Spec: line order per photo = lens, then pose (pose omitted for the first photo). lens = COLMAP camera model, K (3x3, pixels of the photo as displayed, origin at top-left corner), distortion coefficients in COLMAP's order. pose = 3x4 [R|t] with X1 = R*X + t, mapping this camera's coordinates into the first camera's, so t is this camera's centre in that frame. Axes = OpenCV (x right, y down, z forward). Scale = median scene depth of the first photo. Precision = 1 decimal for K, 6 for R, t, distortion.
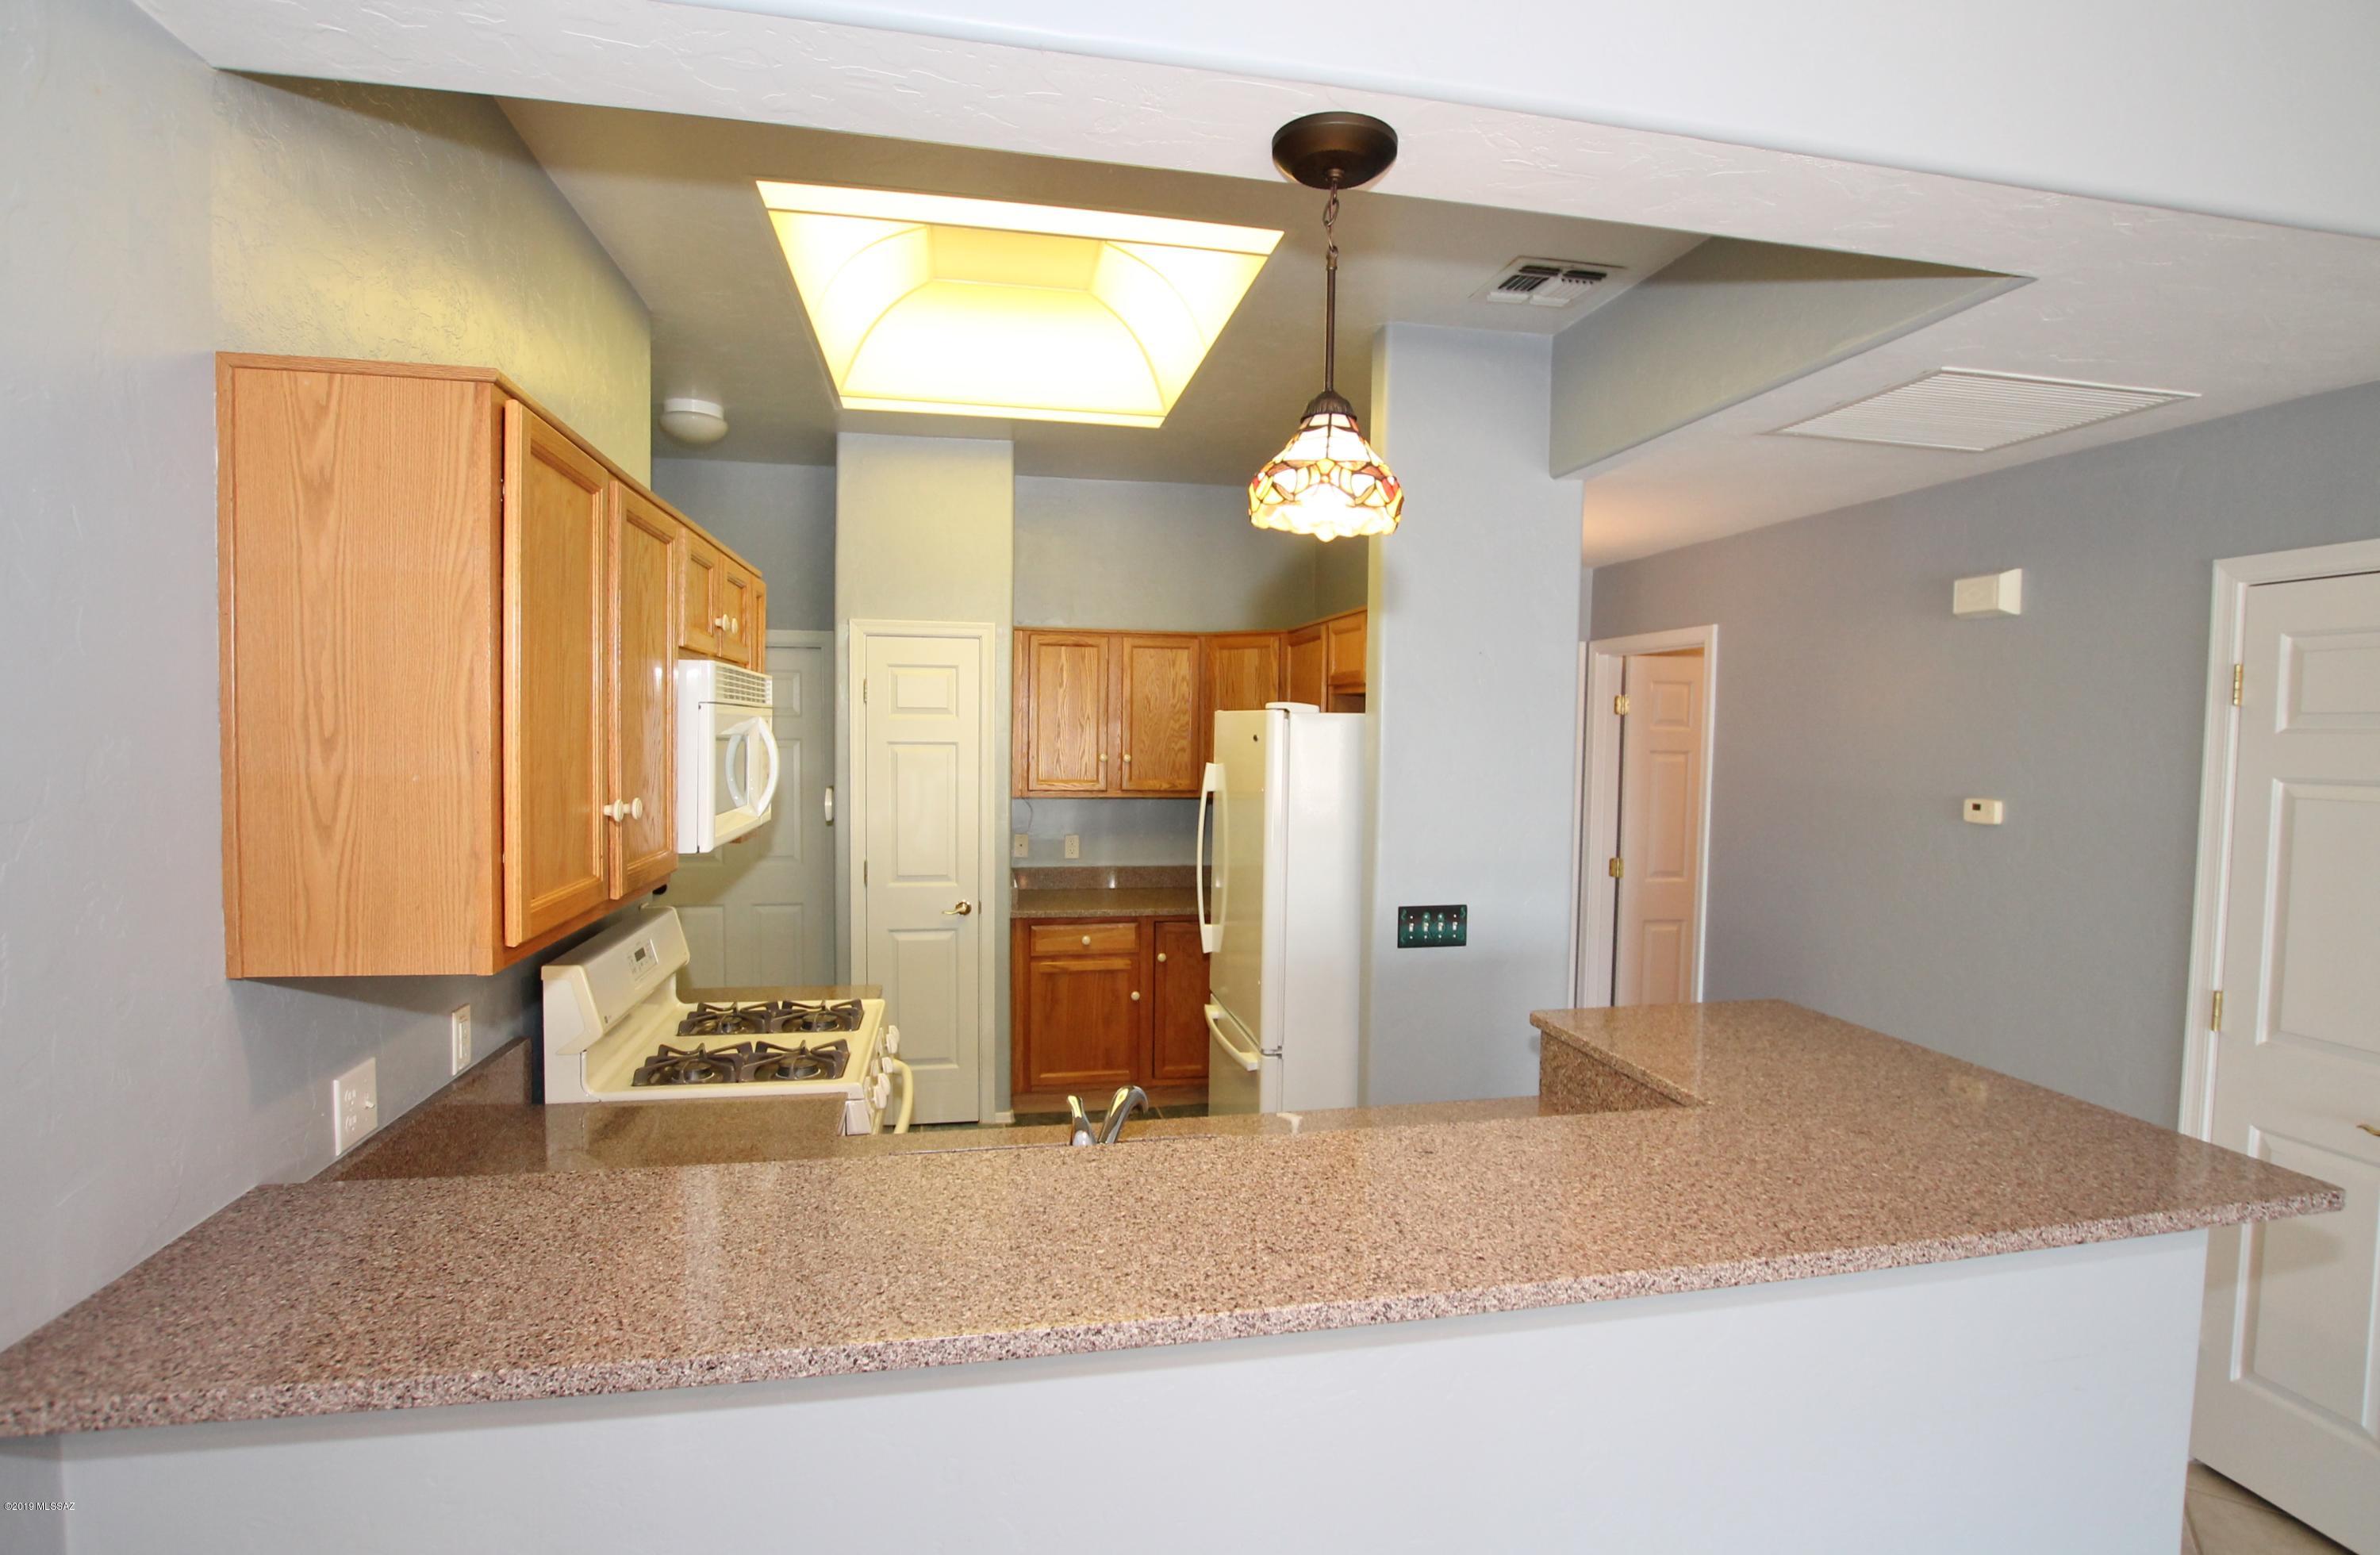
lens RADIAL K [[1136.1, 0, 1191.7], [0, 1136.1, 782.8], [0, 0, 1]] dist [-0.049504, -0.000102]
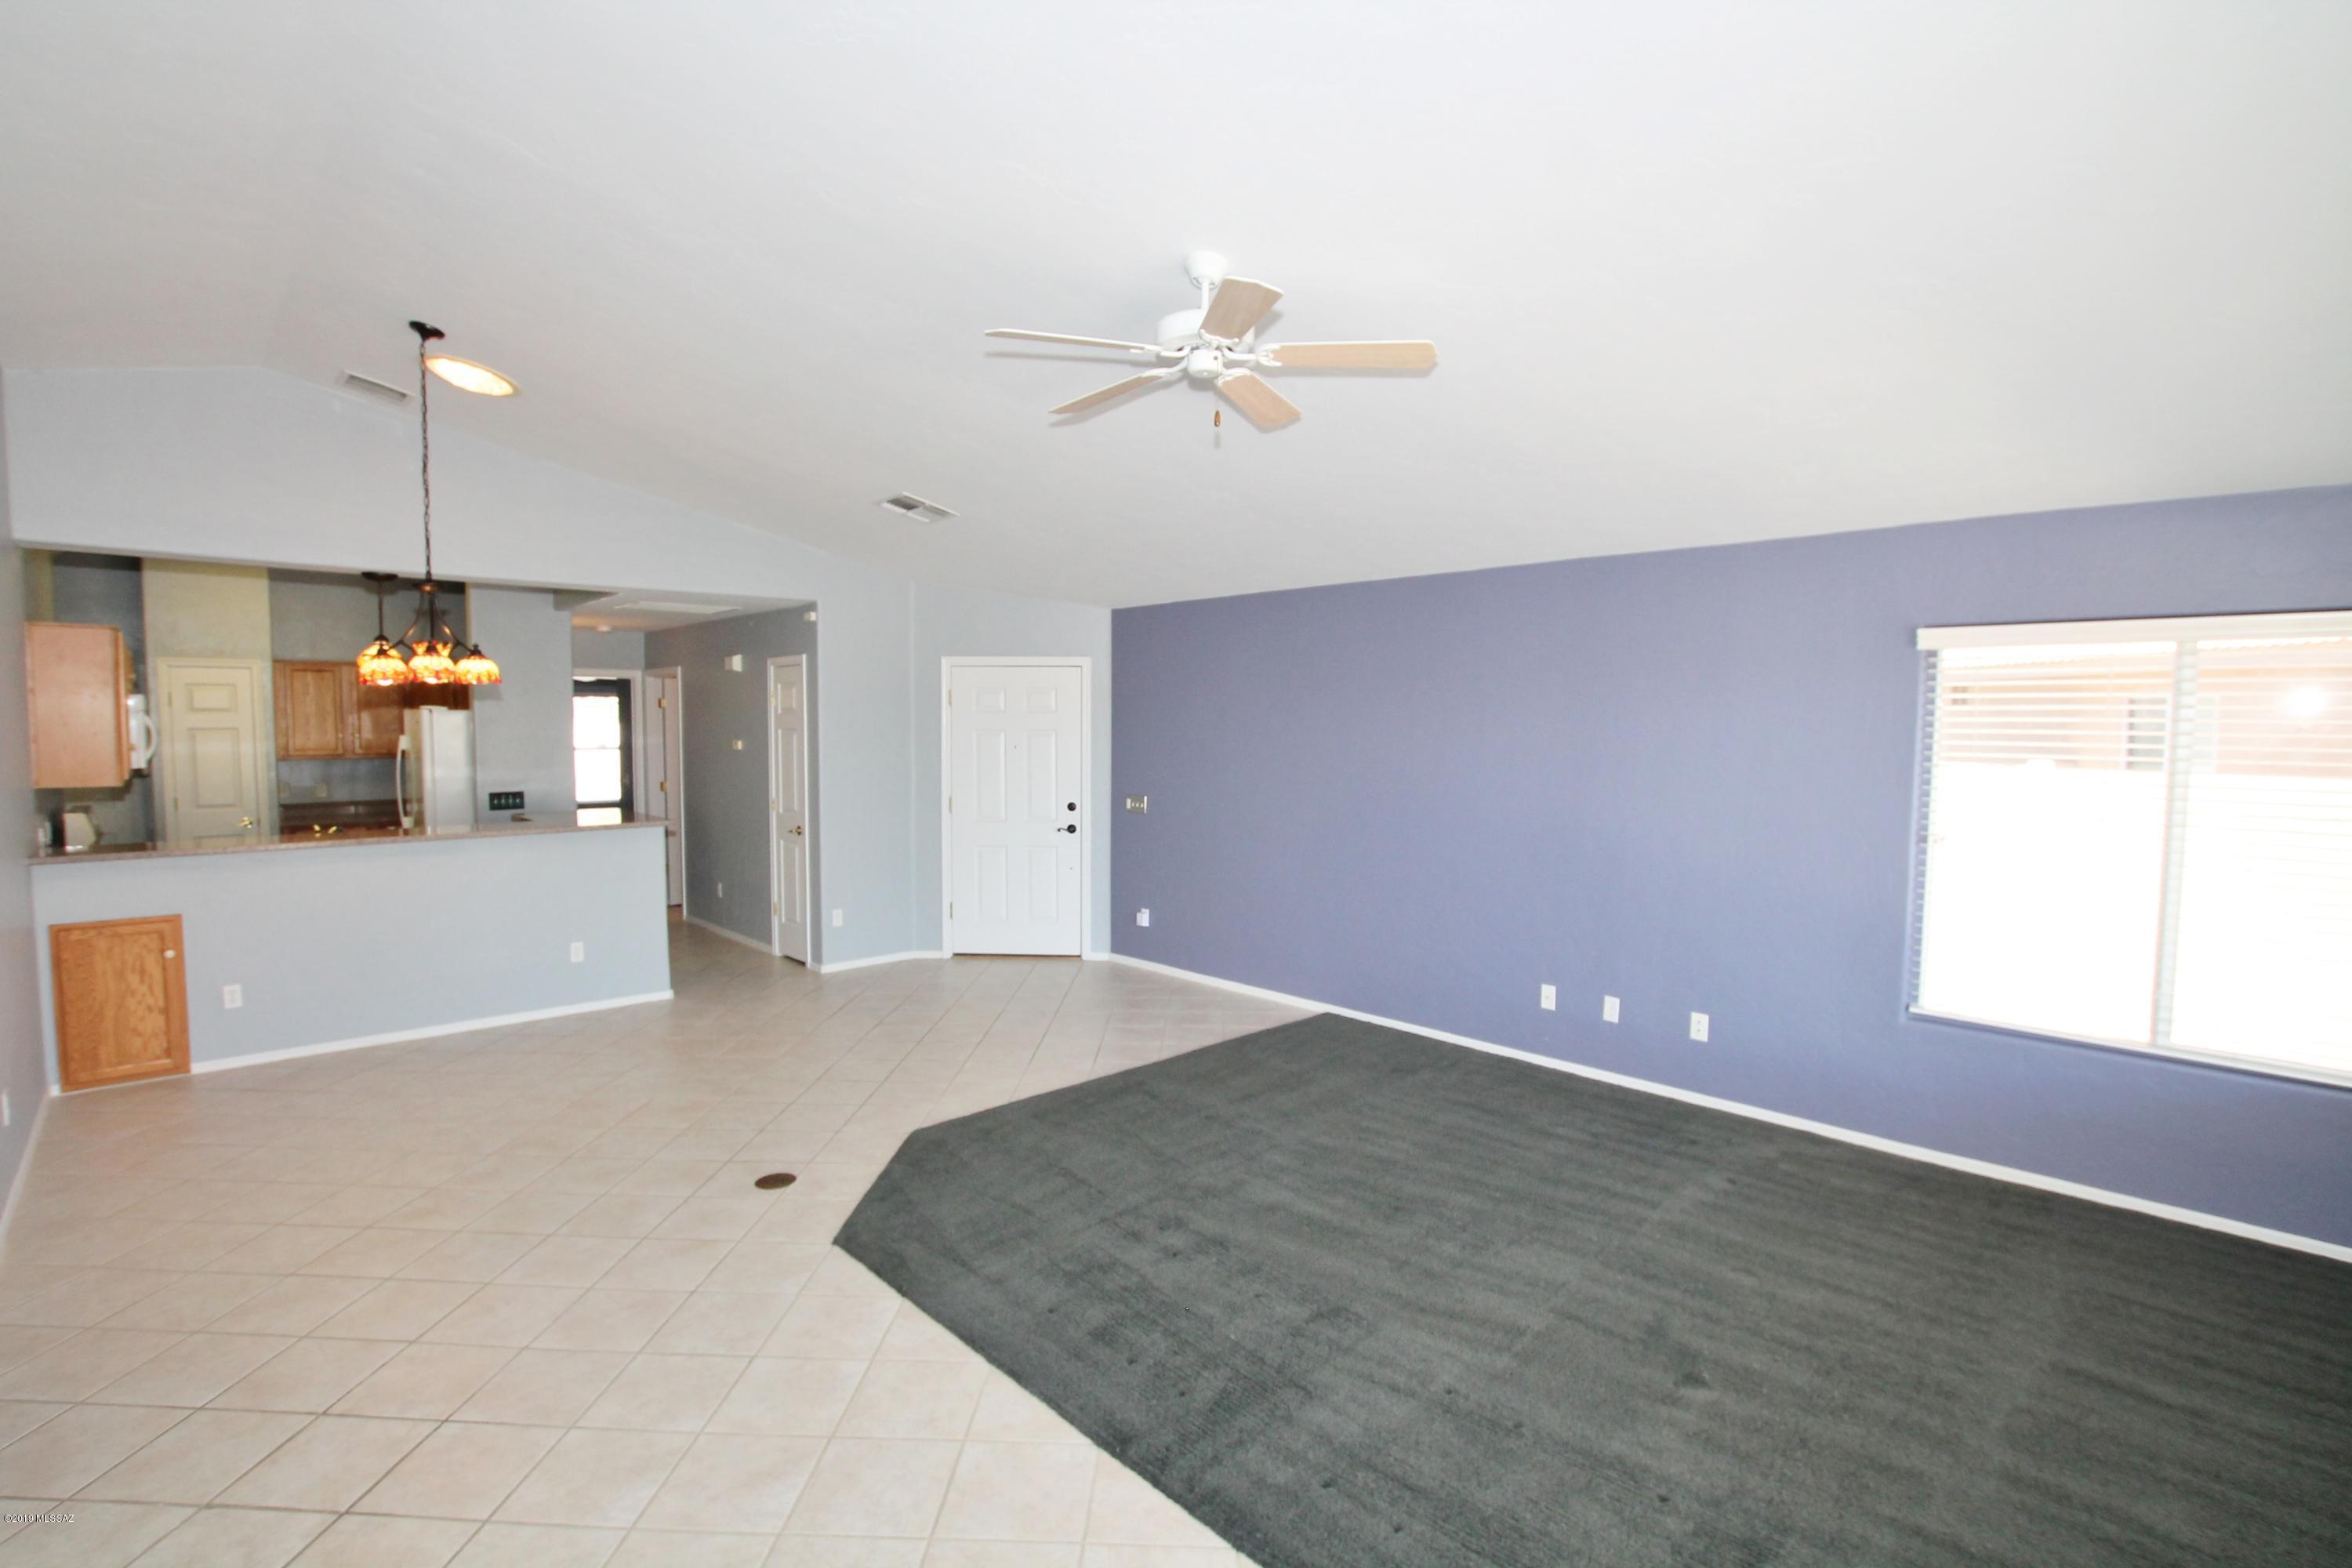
lens RADIAL K [[1098.4, 0, 1180.3], [0, 1098.4, 797.2], [0, 0, 1]] dist [-0.028168, 0.000340]
pose [[0.848886, -0.046967, 0.526486, 0.163790], [0.032956, 0.998809, 0.035965, 0.064789], [-0.527548, -0.013179, 0.849423, -1.274191]]
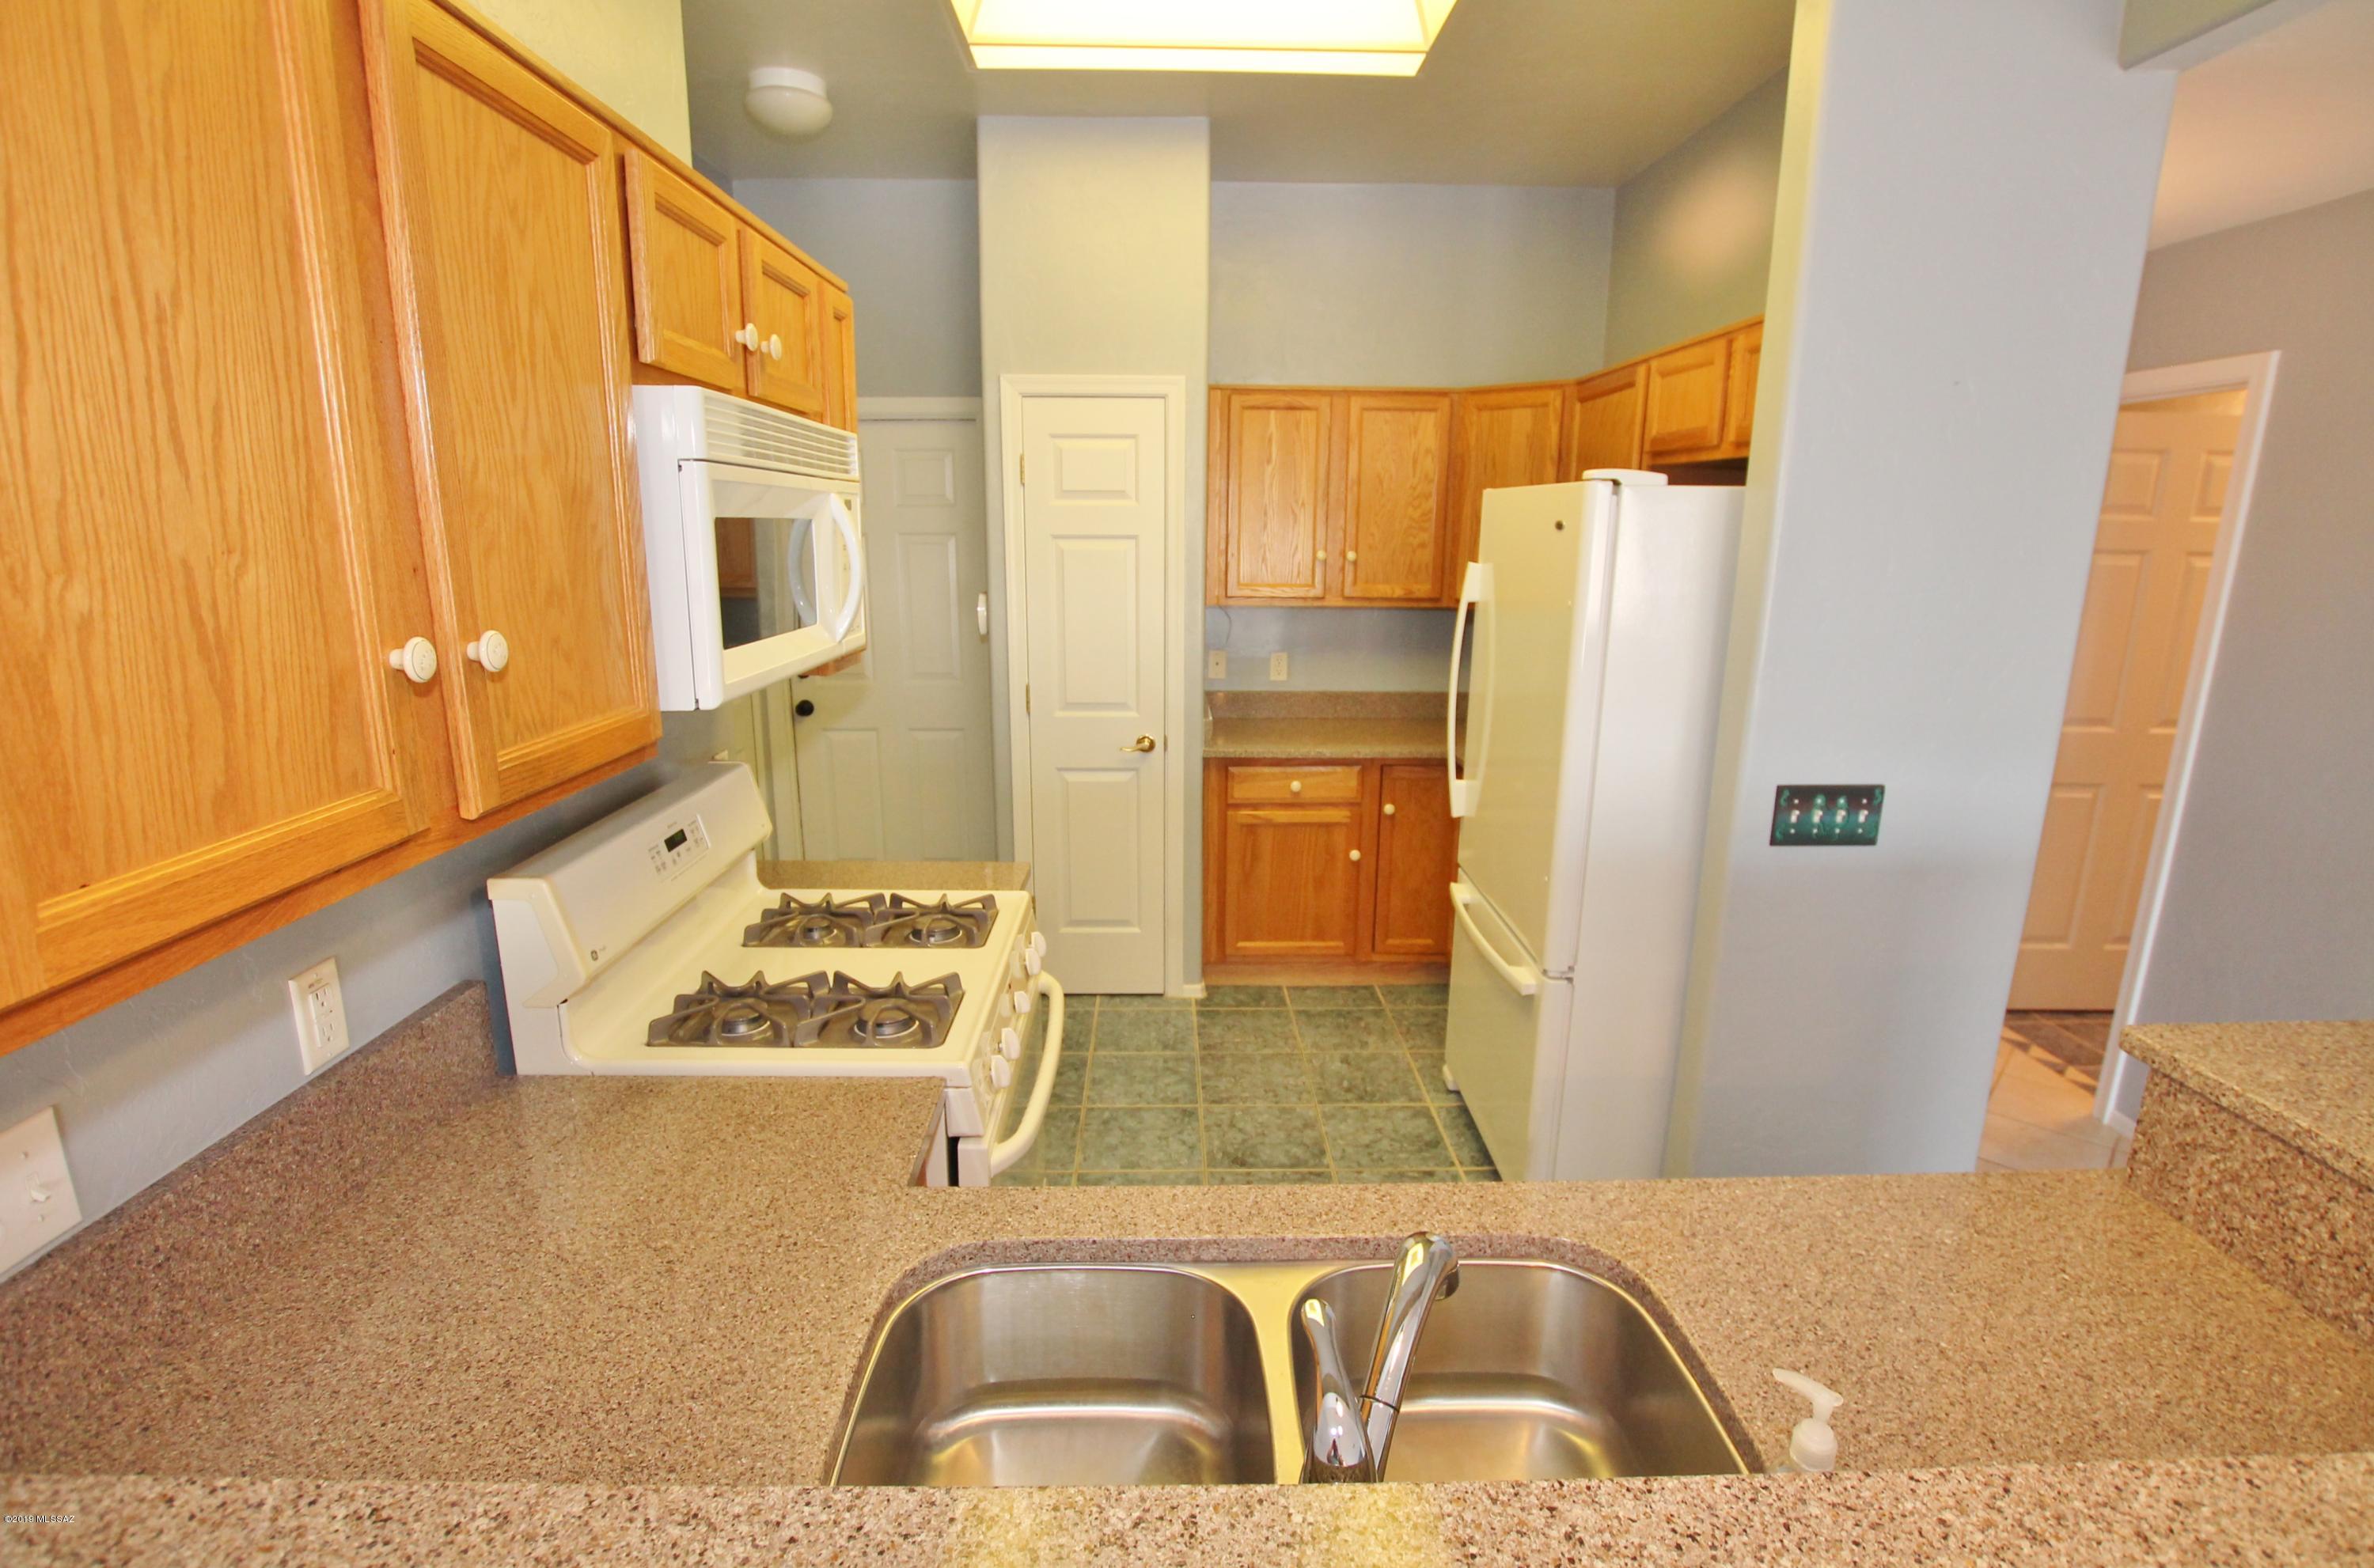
lens RADIAL K [[1122.2, 0, 1194.6], [0, 1122.2, 791.7], [0, 0, 1]] dist [-0.025556, 0.000220]
pose [[0.985479, 0.034650, -0.166226, -0.034494], [-0.003595, 0.982996, 0.183592, -0.004160], [0.169761, -0.180328, 0.968846, 0.237233]]
